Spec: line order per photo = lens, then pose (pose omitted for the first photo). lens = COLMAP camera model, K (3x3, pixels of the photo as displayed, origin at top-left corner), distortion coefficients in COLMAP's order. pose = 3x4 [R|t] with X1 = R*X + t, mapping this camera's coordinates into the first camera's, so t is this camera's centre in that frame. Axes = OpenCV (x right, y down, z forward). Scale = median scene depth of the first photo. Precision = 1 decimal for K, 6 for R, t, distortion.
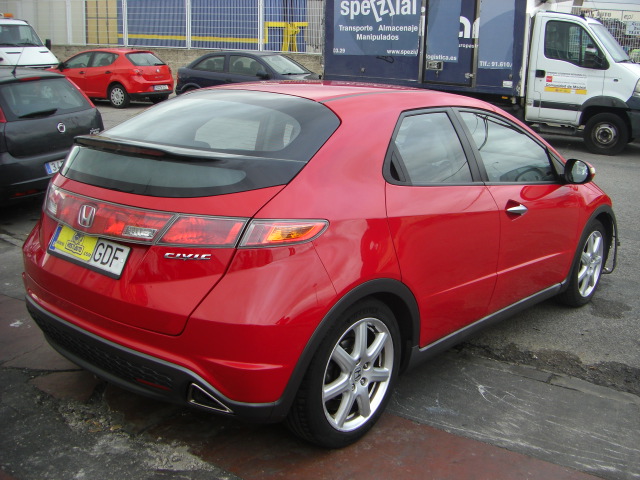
lens RADIAL K [[725.1, 0, 346.8], [0, 725.1, 236.4], [0, 0, 1]] dist [-0.177389, 0.133300]
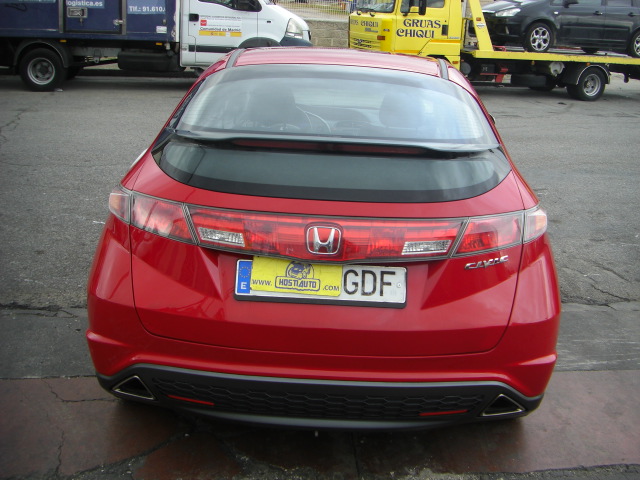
lens RADIAL K [[725.1, 0, 346.8], [0, 725.1, 236.4], [0, 0, 1]] dist [-0.177389, 0.133300]
pose [[0.785735, -0.182323, 0.591083, -0.194757], [0.130049, 0.982908, 0.130307, -0.031820], [-0.604738, -0.025517, 0.796016, 0.084369]]
